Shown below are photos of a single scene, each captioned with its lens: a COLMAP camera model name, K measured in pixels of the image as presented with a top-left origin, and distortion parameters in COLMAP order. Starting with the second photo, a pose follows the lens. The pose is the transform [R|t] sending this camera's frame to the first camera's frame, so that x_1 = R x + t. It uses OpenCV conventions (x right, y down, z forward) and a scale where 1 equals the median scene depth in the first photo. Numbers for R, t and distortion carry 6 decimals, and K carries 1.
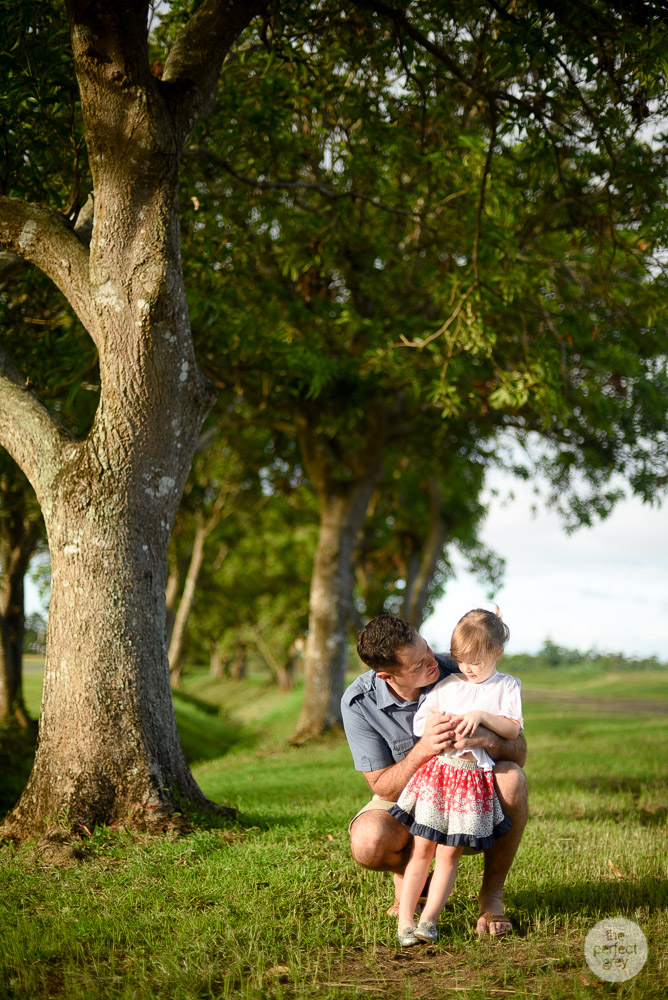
lens RADIAL K [[1461.9, 0, 350.8], [0, 1461.9, 502.6], [0, 0, 1]] dist [-0.095969, 0.000000]
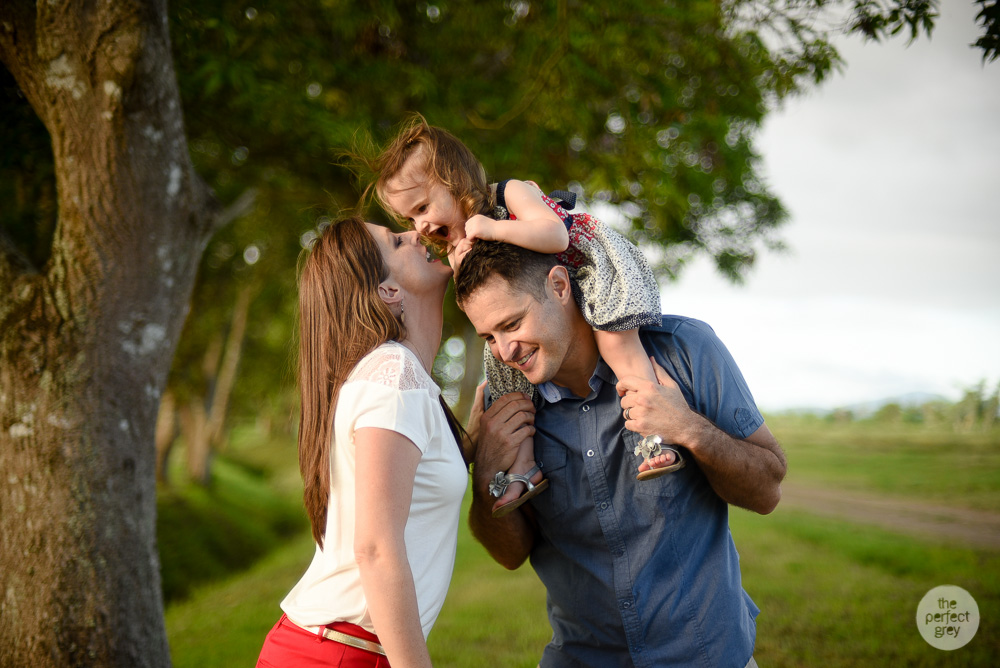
lens RADIAL K [[1461.9, 0, 480.2], [0, 1461.9, 341.7], [0, 0, 1]] dist [-0.095969, 0.000000]
pose [[0.998413, -0.004809, 0.056118, -0.004686], [0.001139, 0.997868, 0.065247, -0.058157], [-0.056312, -0.065079, 0.996290, 0.277716]]
